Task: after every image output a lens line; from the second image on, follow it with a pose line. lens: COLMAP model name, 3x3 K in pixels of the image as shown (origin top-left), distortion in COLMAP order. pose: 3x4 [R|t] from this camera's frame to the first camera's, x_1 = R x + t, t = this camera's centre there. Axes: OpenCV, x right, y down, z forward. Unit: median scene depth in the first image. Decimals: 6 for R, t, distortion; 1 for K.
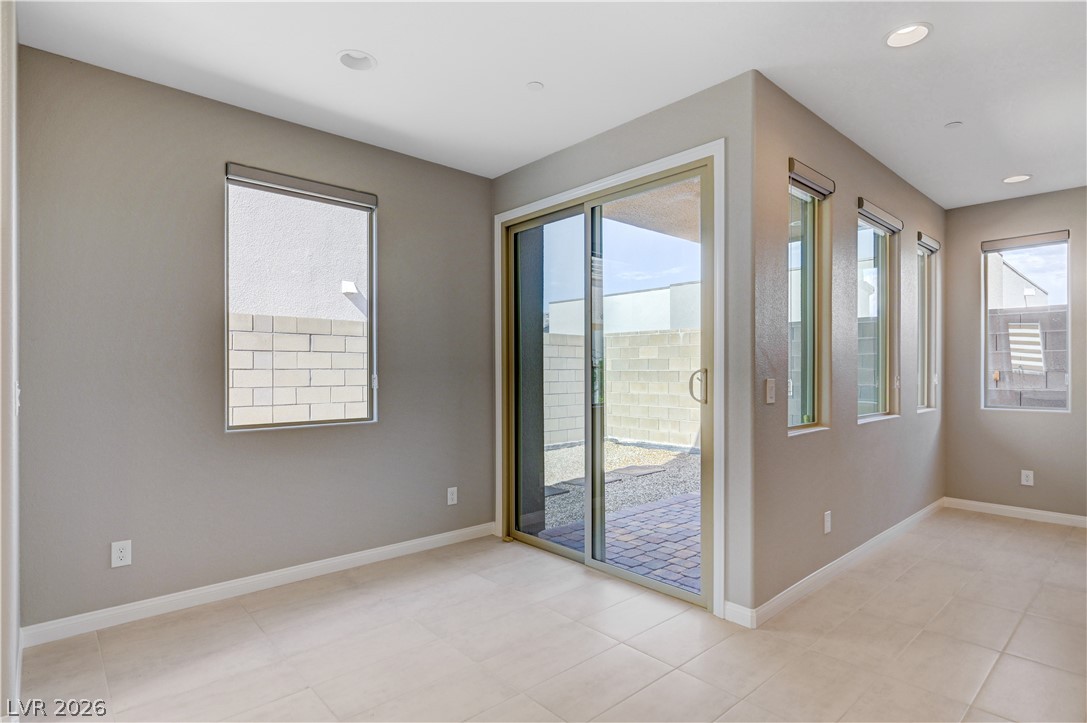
lens RADIAL K [[545.2, 0, 541.2], [0, 545.2, 367.5], [0, 0, 1]] dist [-0.000583, 0.001649]
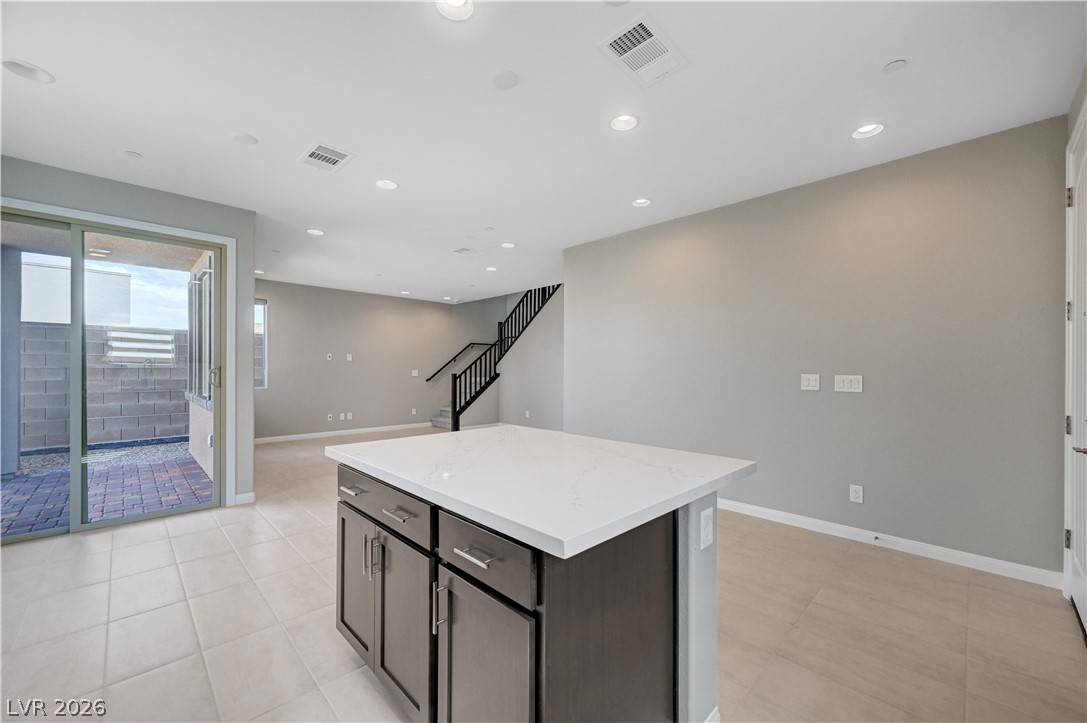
lens RADIAL K [[432.5, 0, 547.2], [0, 432.5, 369.1], [0, 0, 1]] dist [-0.000132, 0.000589]
pose [[-0.047539, -0.000653, 0.998869, -0.779743], [-0.008984, 0.999960, 0.000227, 0.000098], [-0.998829, -0.008963, -0.047543, 0.018089]]
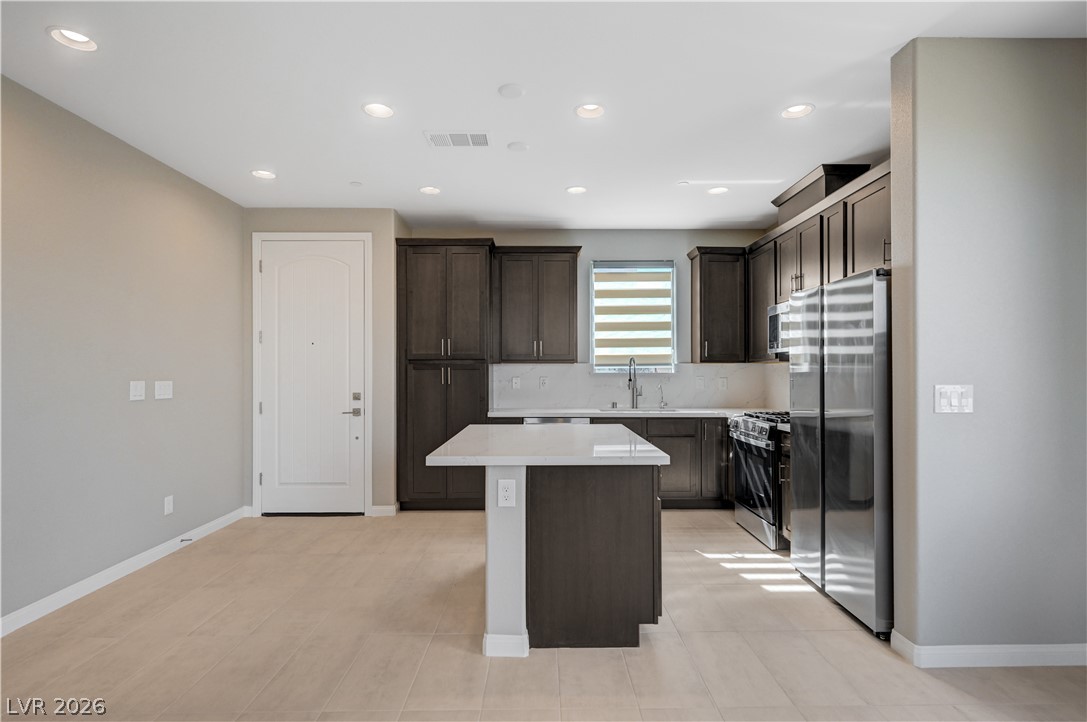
lens RADIAL K [[545.2, 0, 548.0], [0, 545.2, 369.5], [0, 0, 1]] dist [-0.000583, 0.001649]
pose [[-0.657325, -0.000385, -0.753607, 0.251489], [0.006166, 0.999964, -0.005889, -0.003200], [0.753582, -0.008517, -0.657299, 0.532993]]
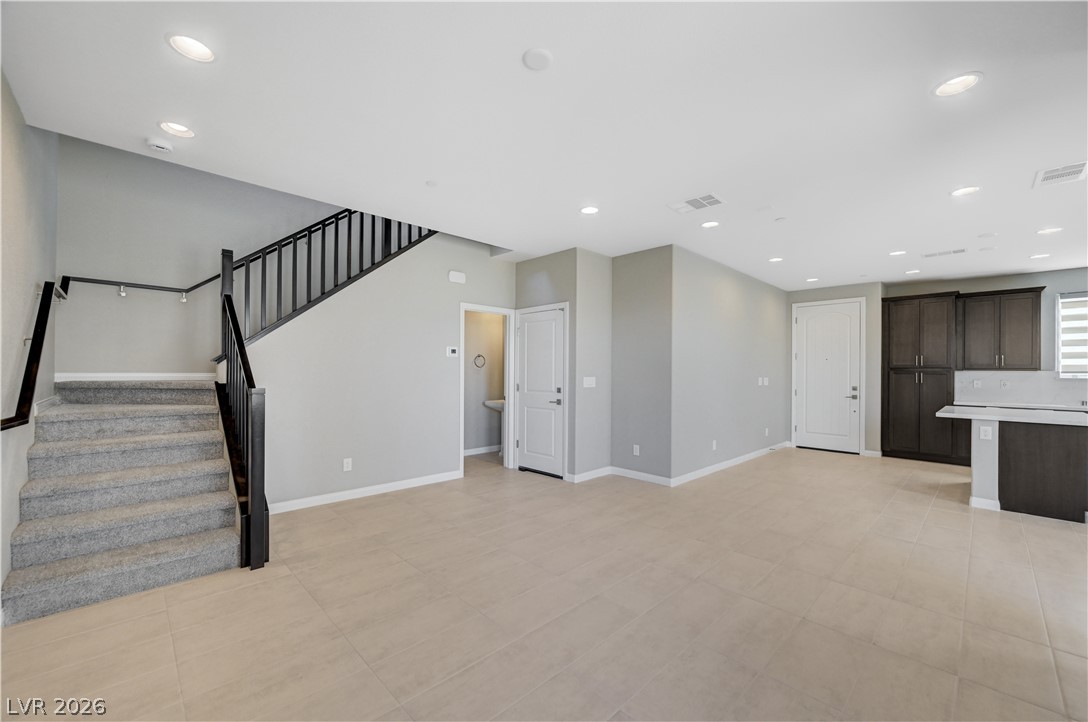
lens RADIAL K [[432.9, 0, 548.2], [0, 432.9, 367.6], [0, 0, 1]] dist [-0.000132, 0.000589]
pose [[-0.998876, -0.010390, -0.046243, 0.907588], [-0.009787, 0.999864, -0.013259, -0.001290], [0.046374, -0.012792, -0.998842, 1.077558]]
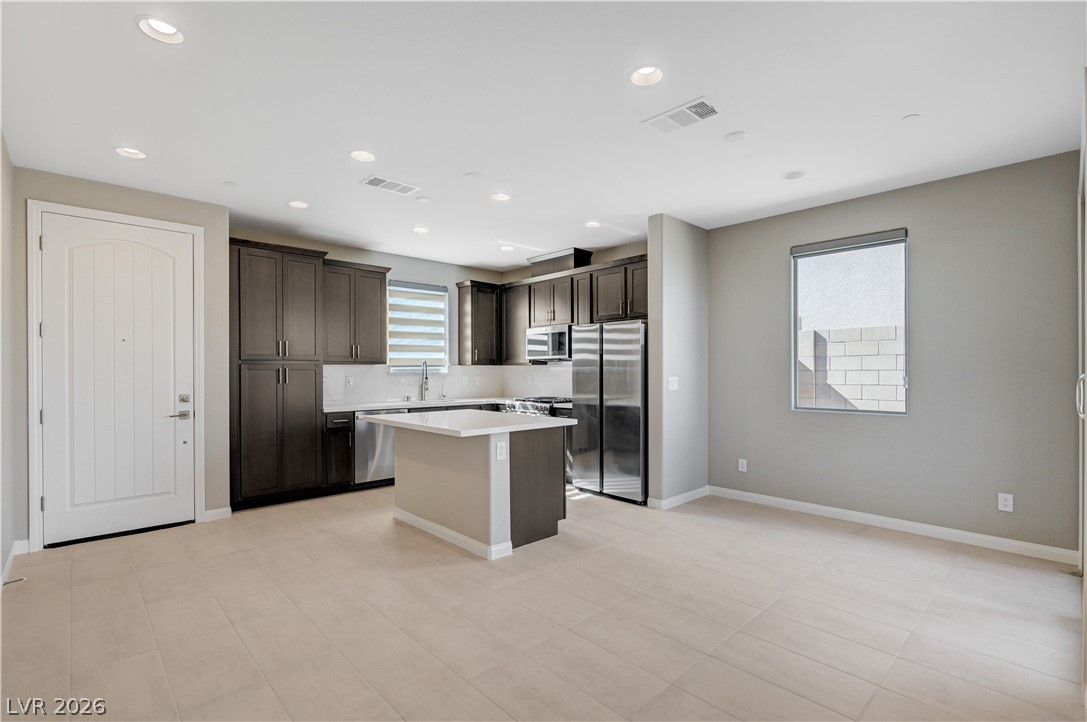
lens RADIAL K [[502.6, 0, 548.2], [0, 502.6, 370.9], [0, 0, 1]] dist [-0.005517, 0.001779]
pose [[0.028732, 0.001358, -0.999586, 0.677622], [0.007582, 0.999970, 0.001576, -0.006195], [0.999558, -0.007624, 0.028720, 0.157980]]
